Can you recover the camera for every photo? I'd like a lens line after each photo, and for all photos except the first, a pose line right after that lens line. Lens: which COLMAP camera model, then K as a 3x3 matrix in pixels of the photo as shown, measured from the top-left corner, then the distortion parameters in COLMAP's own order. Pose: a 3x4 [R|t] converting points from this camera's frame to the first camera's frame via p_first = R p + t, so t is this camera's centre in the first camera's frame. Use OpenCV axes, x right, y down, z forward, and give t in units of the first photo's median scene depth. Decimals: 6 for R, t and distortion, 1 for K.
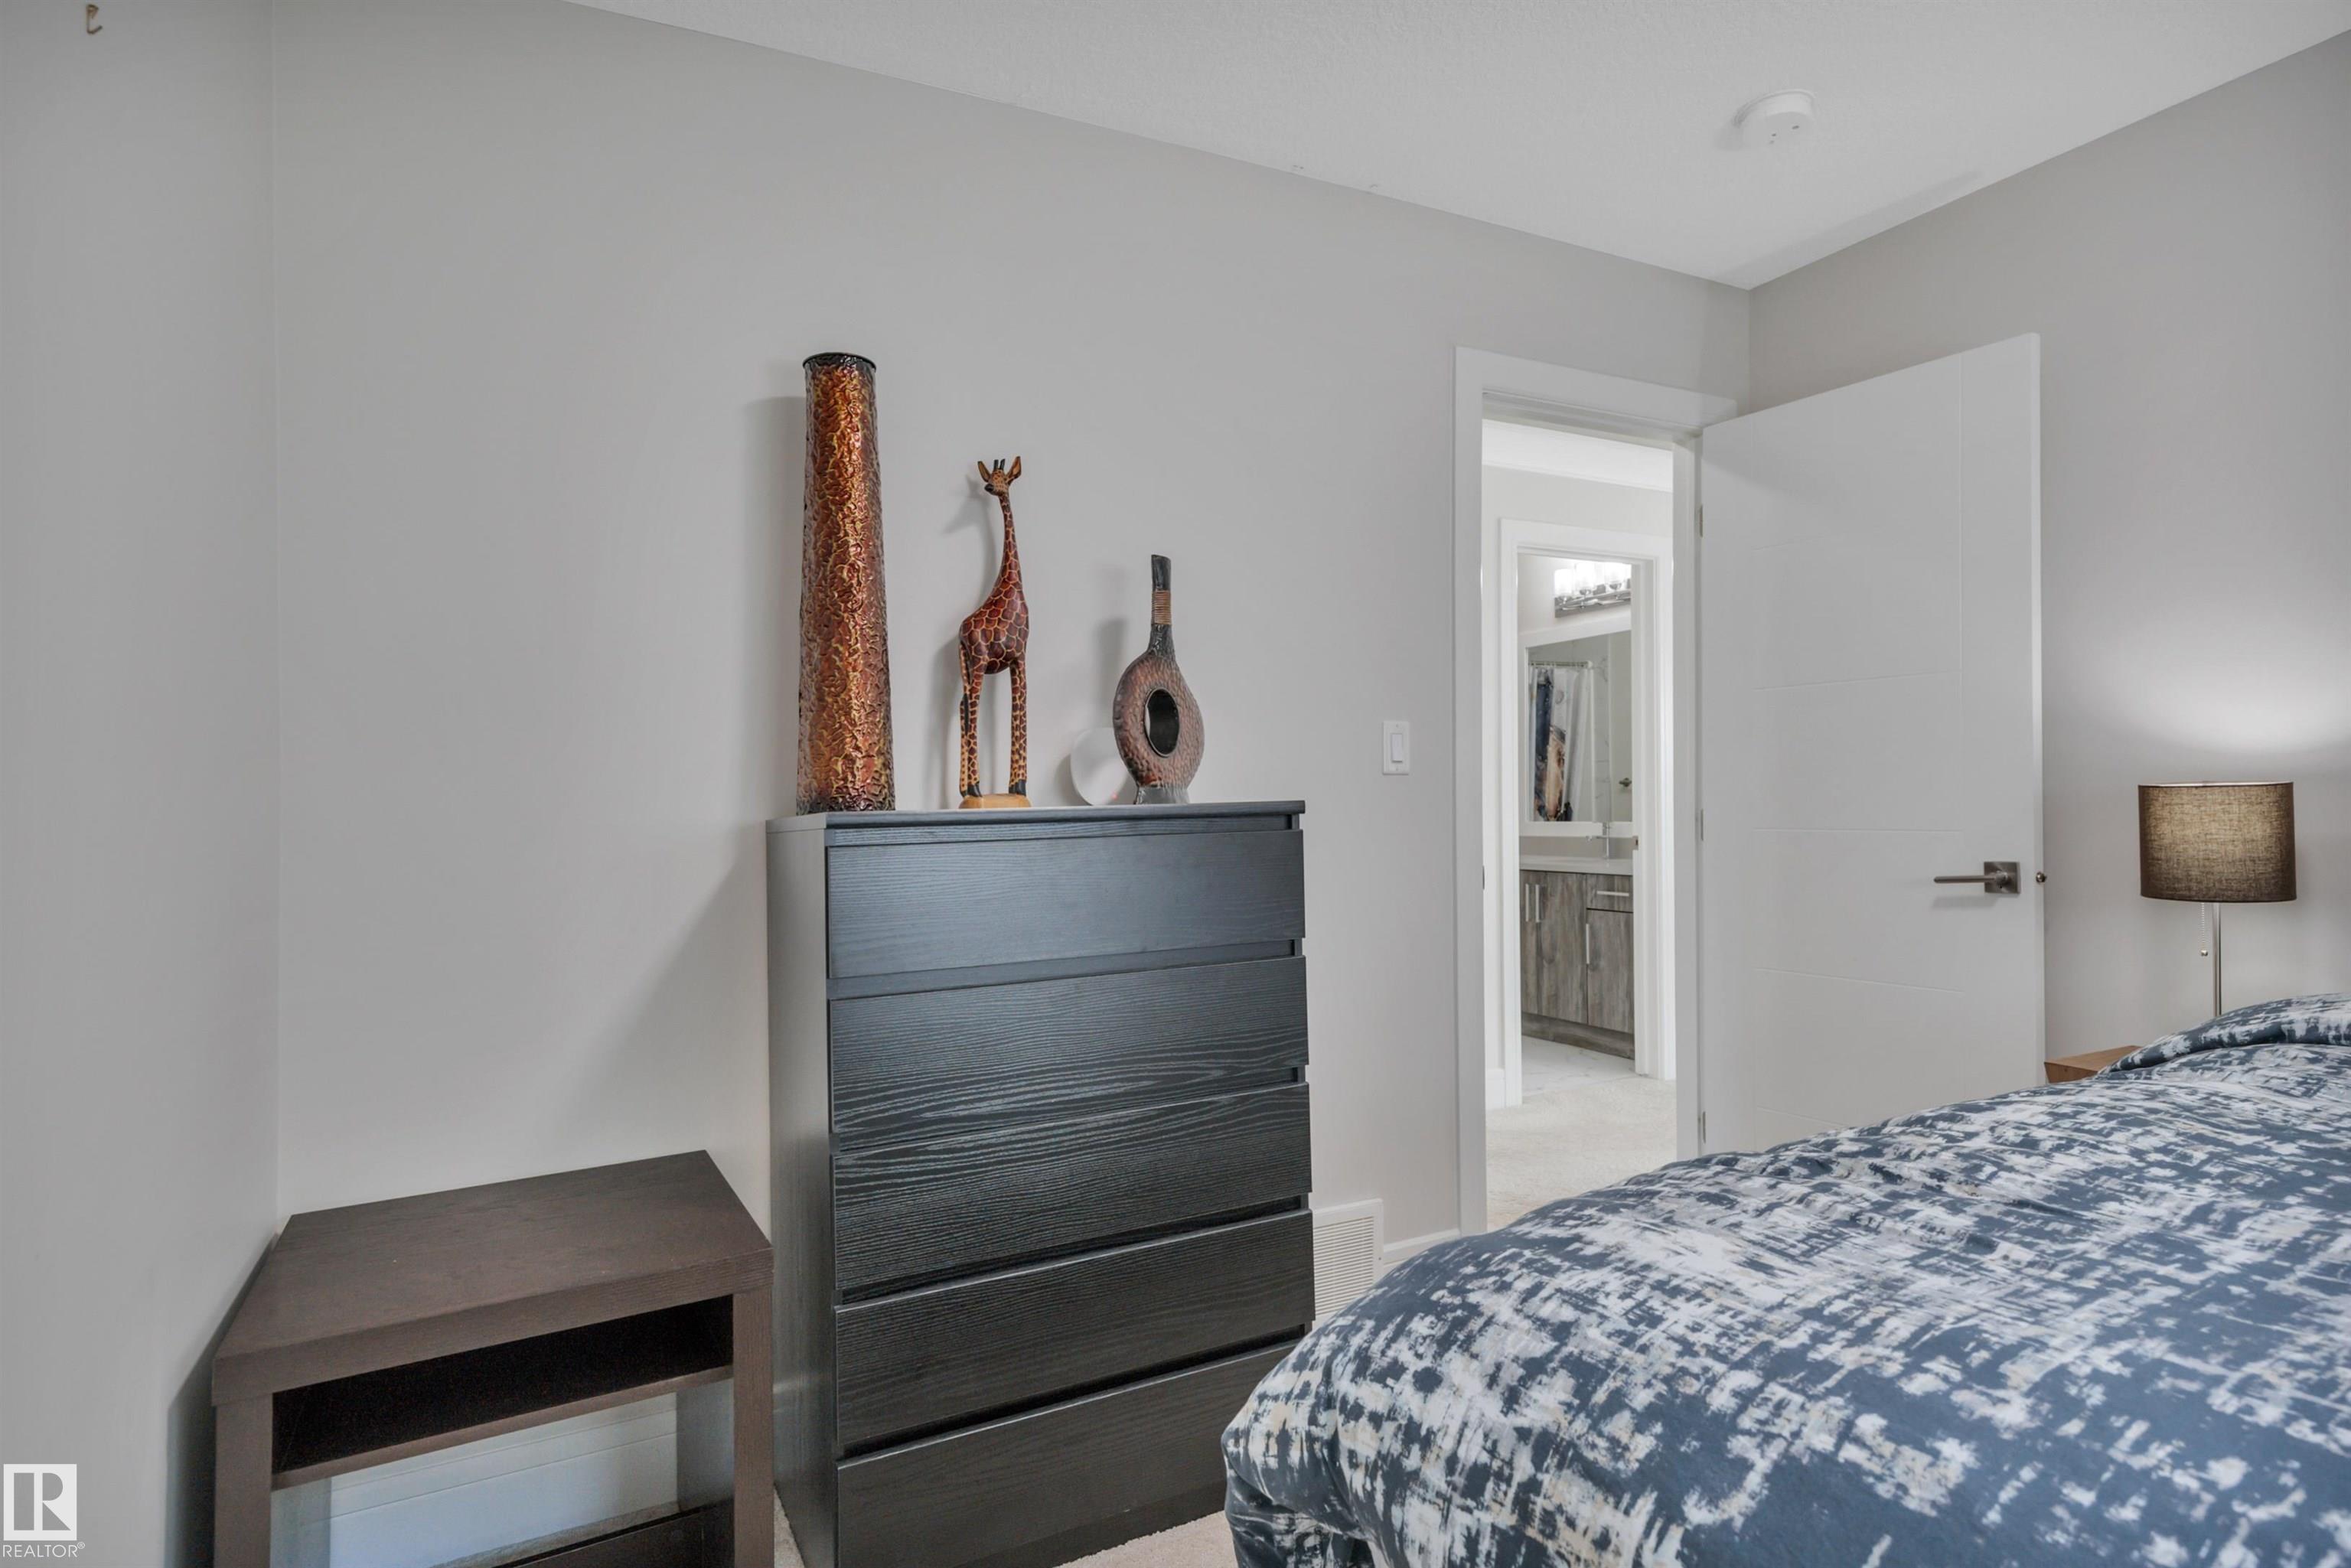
lens RADIAL K [[1263.7, 0, 1175.5], [0, 1263.7, 784.0], [0, 0, 1]] dist [0.000039, 0.000129]
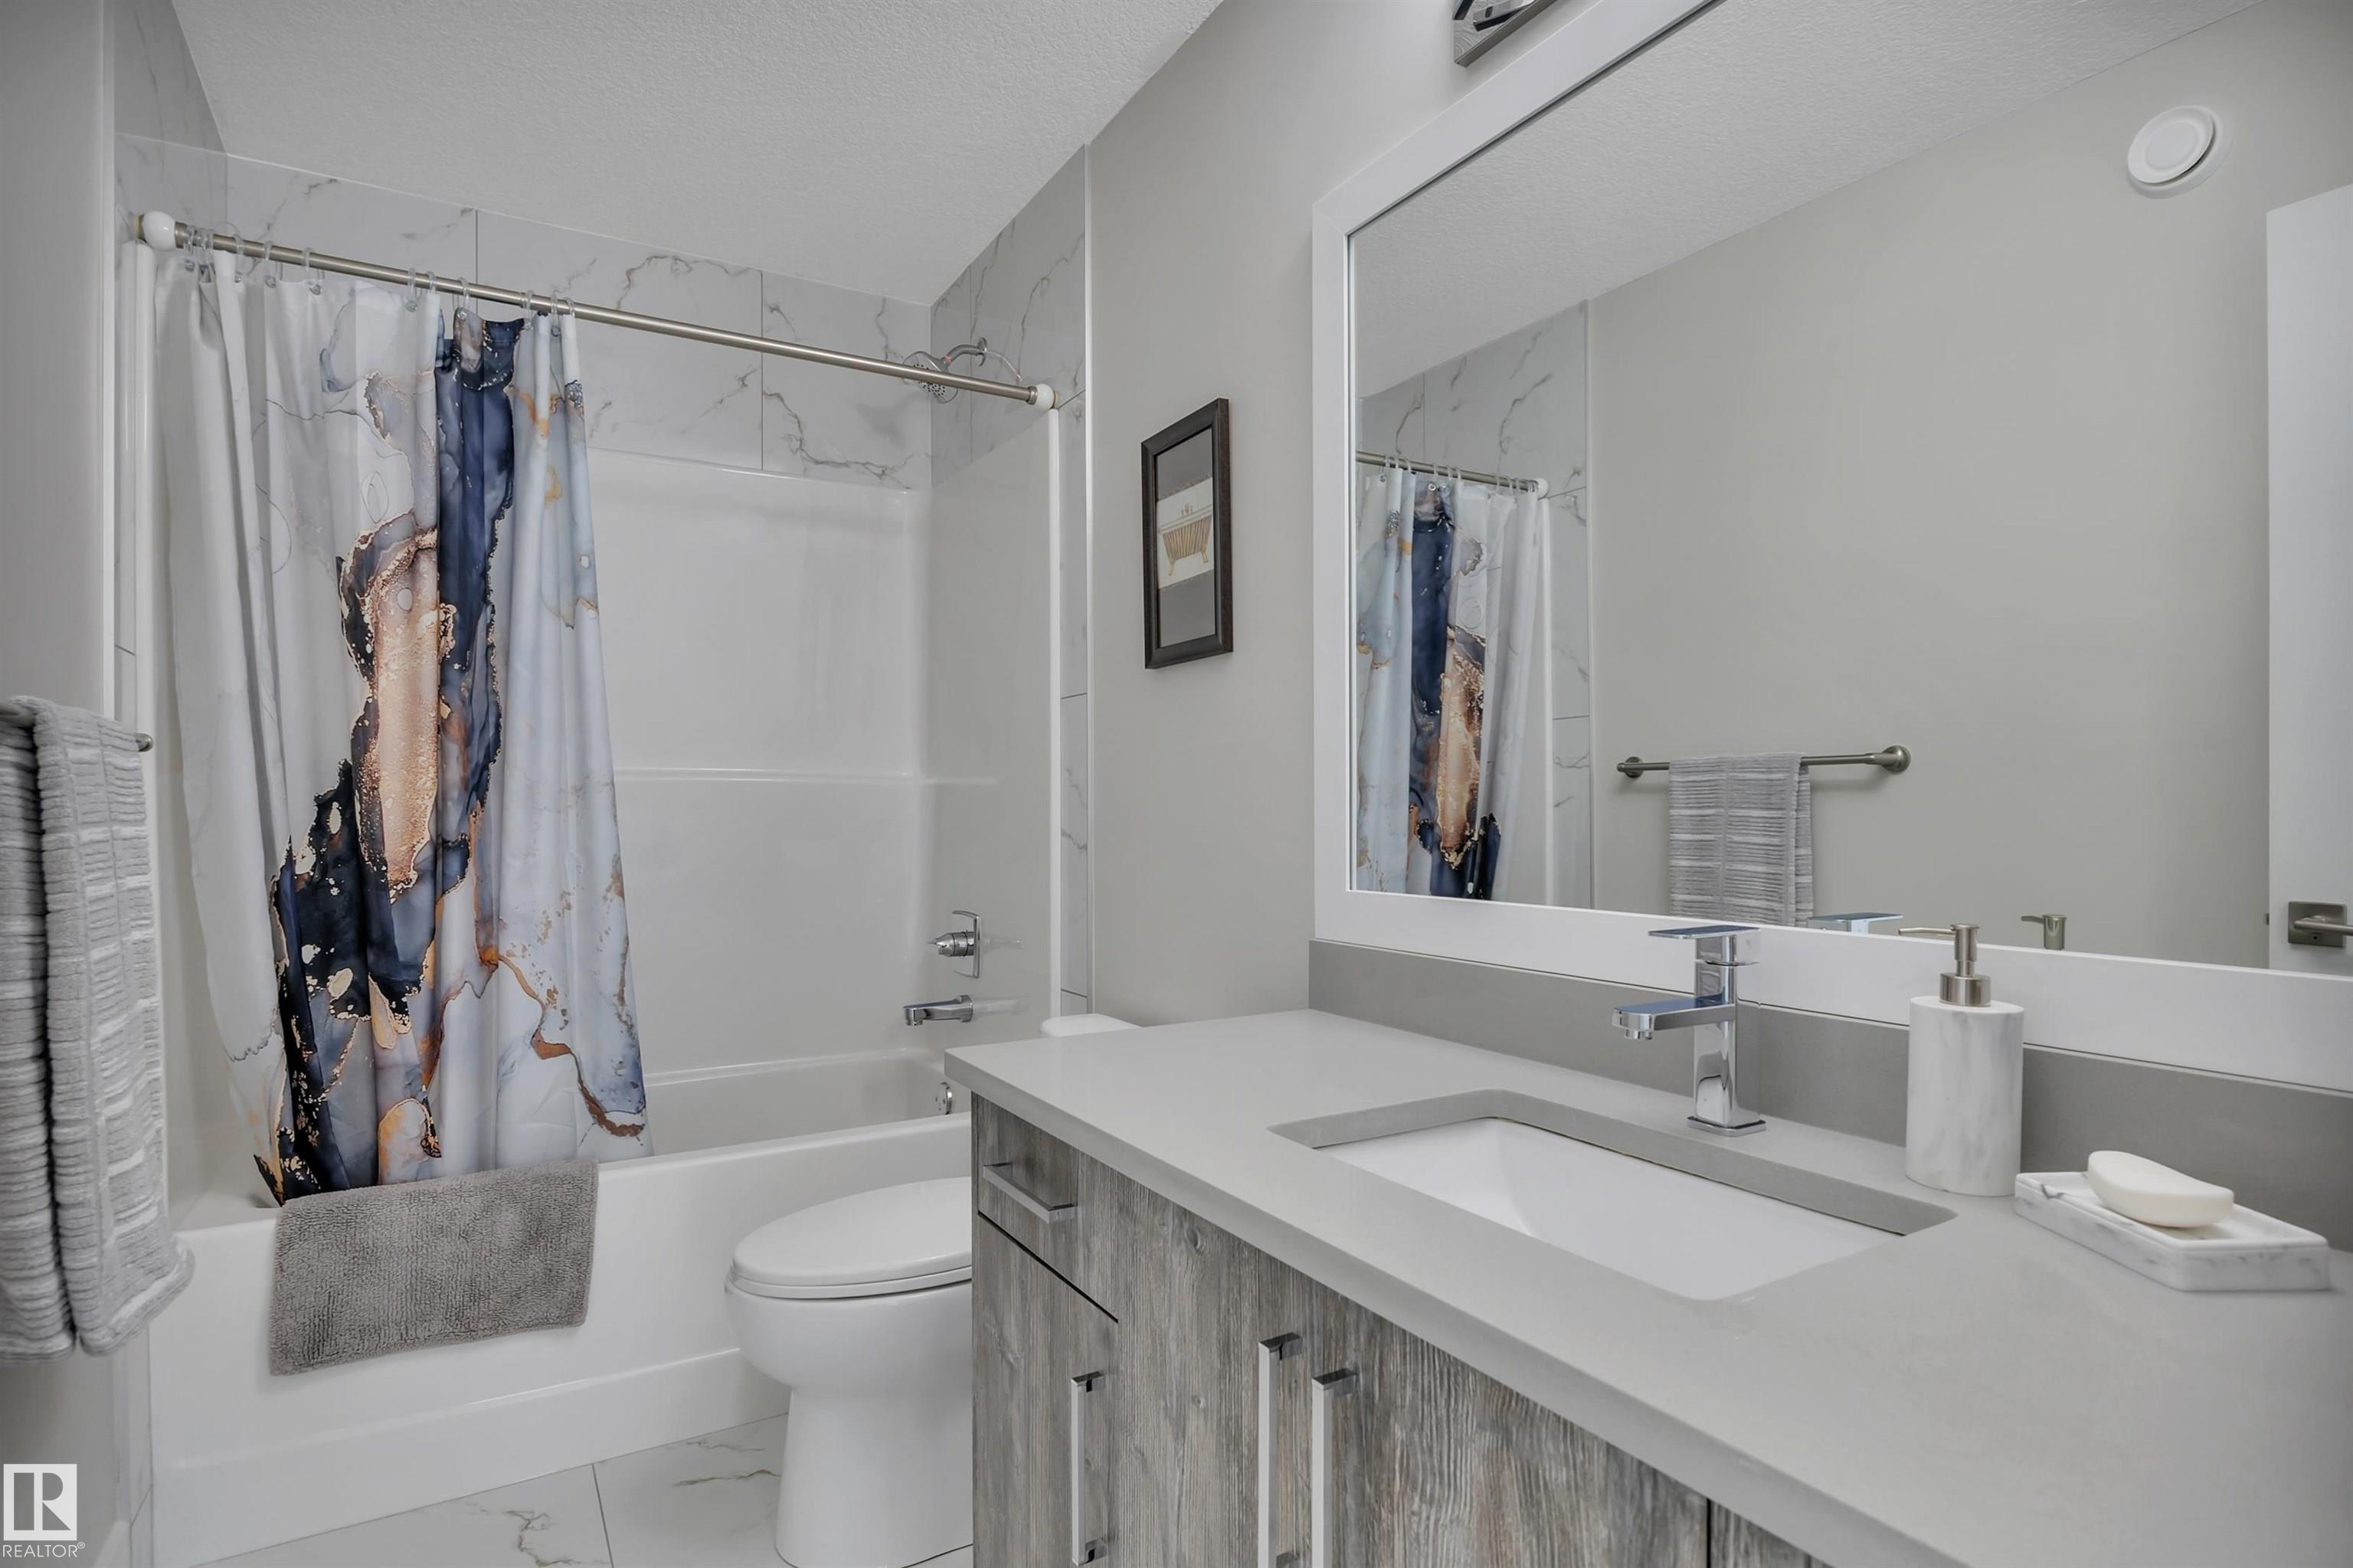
lens RADIAL K [[1264.9, 0, 1176.5], [0, 1264.9, 784.0], [0, 0, 1]] dist [0.000039, 0.000129]
pose [[0.998265, 0.005221, 0.058656, 0.185026], [-0.004488, 0.999910, -0.012622, 0.010147], [-0.058717, 0.012337, 0.998198, 0.597484]]
